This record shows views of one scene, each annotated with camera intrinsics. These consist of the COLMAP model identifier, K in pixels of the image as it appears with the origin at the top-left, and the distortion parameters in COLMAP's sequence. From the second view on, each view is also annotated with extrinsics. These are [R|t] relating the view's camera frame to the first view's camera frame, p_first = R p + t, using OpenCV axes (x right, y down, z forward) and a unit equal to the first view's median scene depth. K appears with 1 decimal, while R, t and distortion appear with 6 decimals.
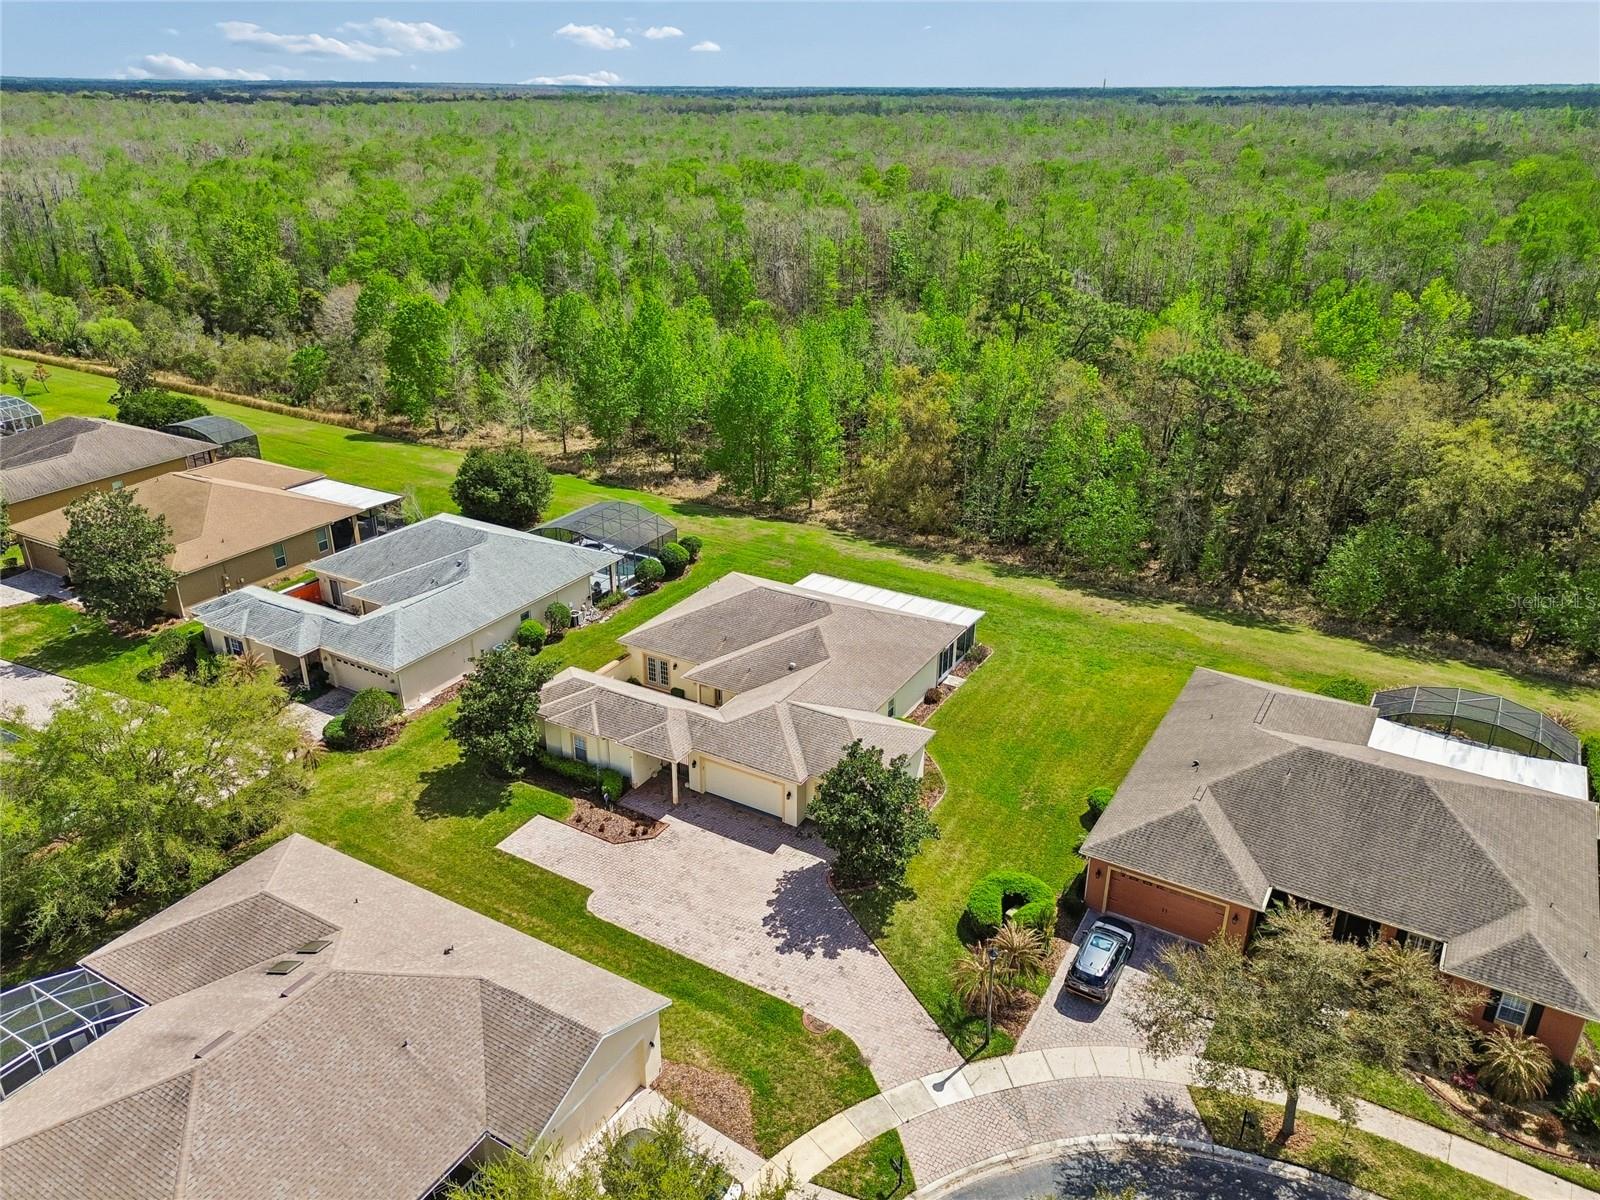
lens RADIAL K [[1167.1, 0, 795.8], [0, 1167.1, 605.6], [0, 0, 1]] dist [0.065511, -0.056855]
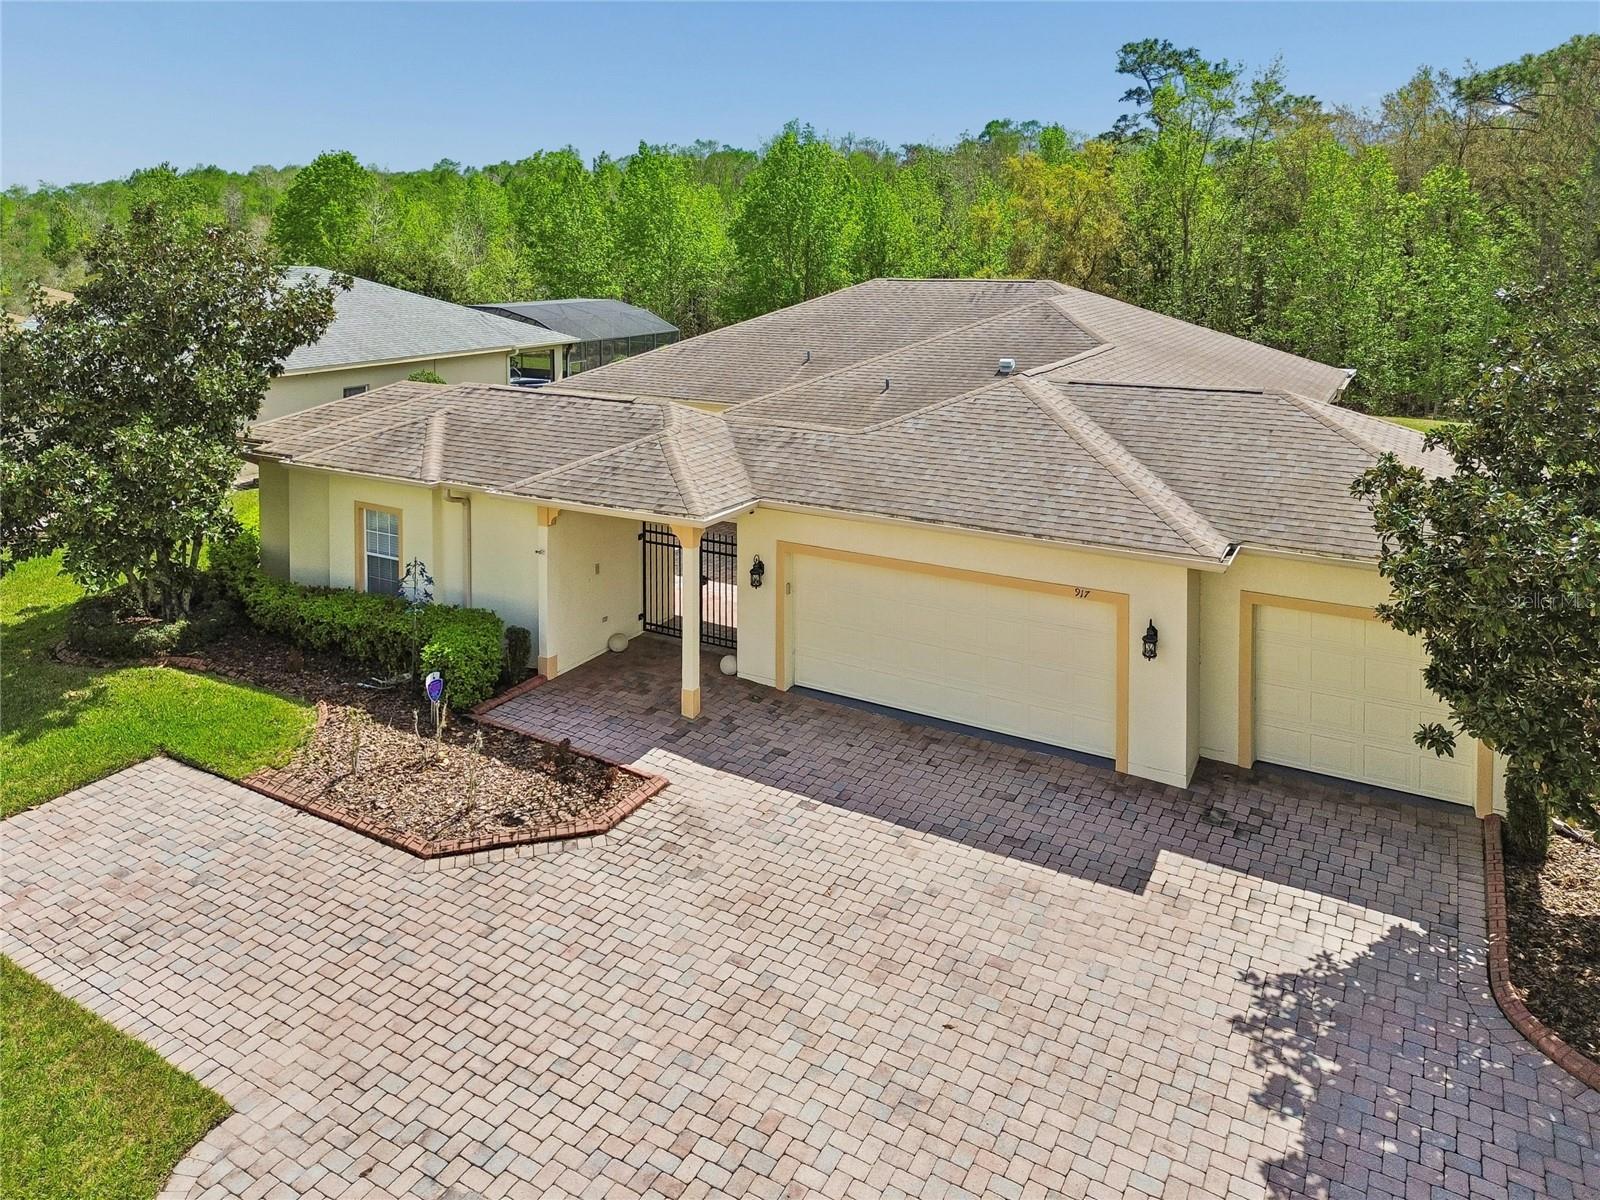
lens RADIAL K [[1091.3, 0, 798.6], [0, 1091.3, 509.3], [0, 0, 1]] dist [0.033655, -0.003446]
pose [[0.999828, -0.004059, 0.018109, -0.080704], [0.007256, 0.983611, -0.180156, 0.164542], [-0.017081, 0.180257, 0.983471, 0.727126]]
